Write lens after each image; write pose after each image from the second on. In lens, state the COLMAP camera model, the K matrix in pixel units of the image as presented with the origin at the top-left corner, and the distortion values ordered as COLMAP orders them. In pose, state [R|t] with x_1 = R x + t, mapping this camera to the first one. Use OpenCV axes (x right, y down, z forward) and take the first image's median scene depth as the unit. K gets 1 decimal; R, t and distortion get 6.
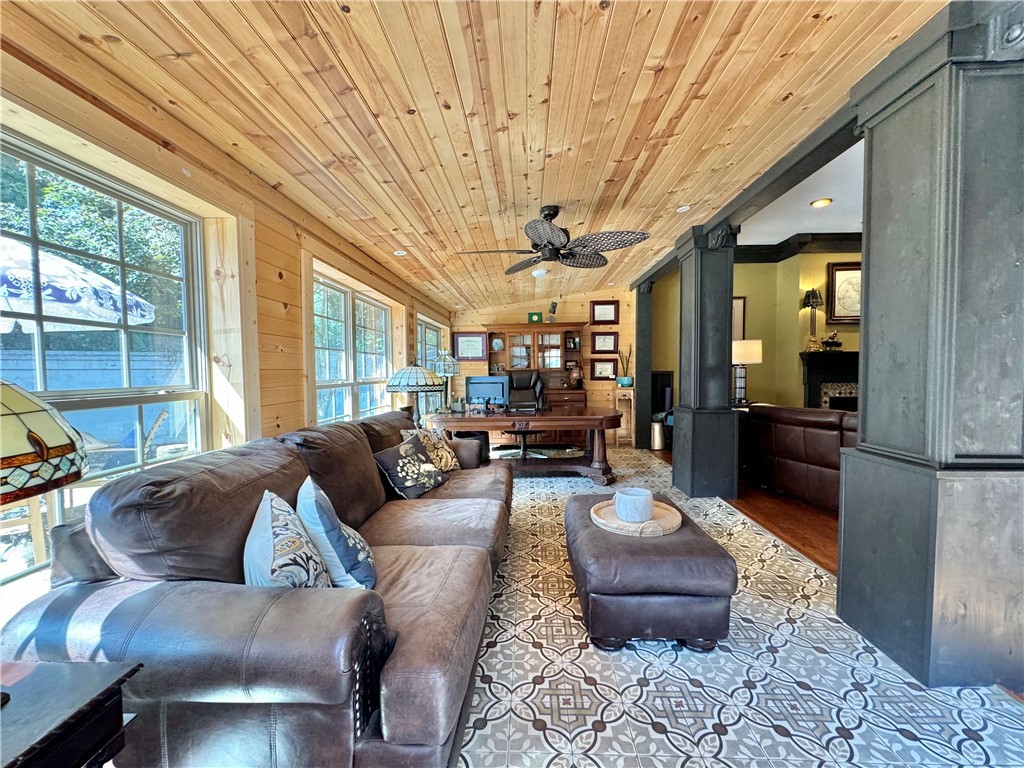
lens RADIAL K [[413.4, 0, 511.1], [0, 413.4, 382.9], [0, 0, 1]] dist [-0.000212, -0.000009]
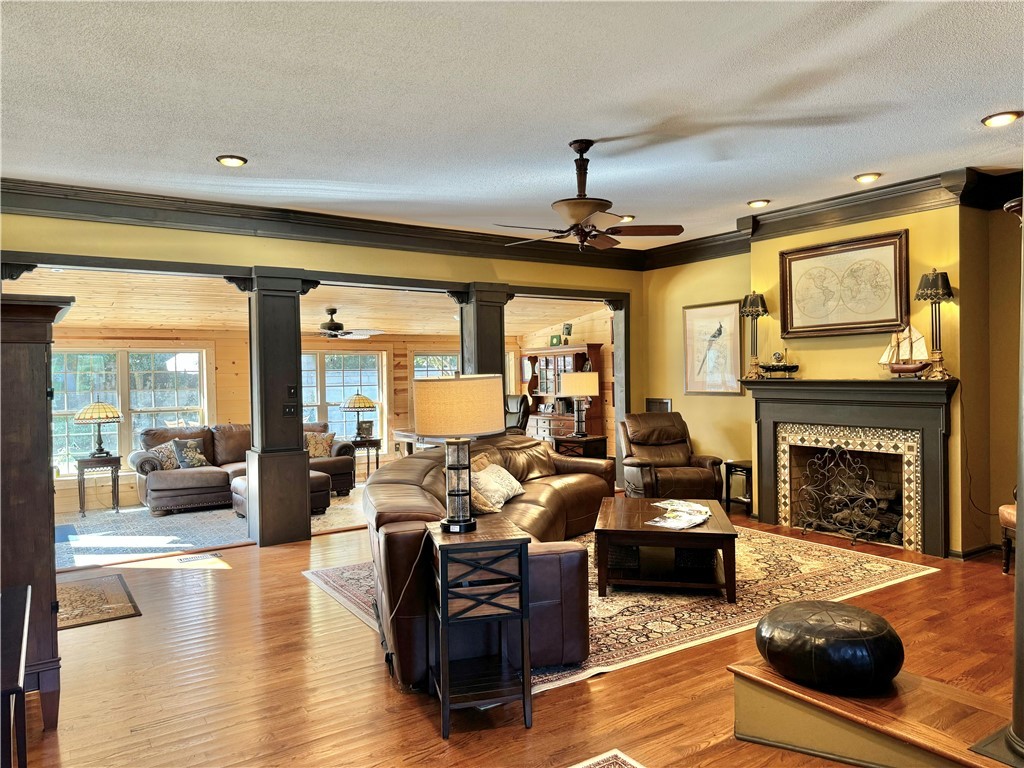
lens RADIAL K [[714.2, 0, 512.7], [0, 714.2, 384.9], [0, 0, 1]] dist [0.000542, 0.000012]
pose [[0.584127, 0.011946, -0.811574, 1.472623], [-0.017983, 0.999837, 0.001774, -0.059037], [0.811463, 0.013559, 0.584246, -0.064429]]
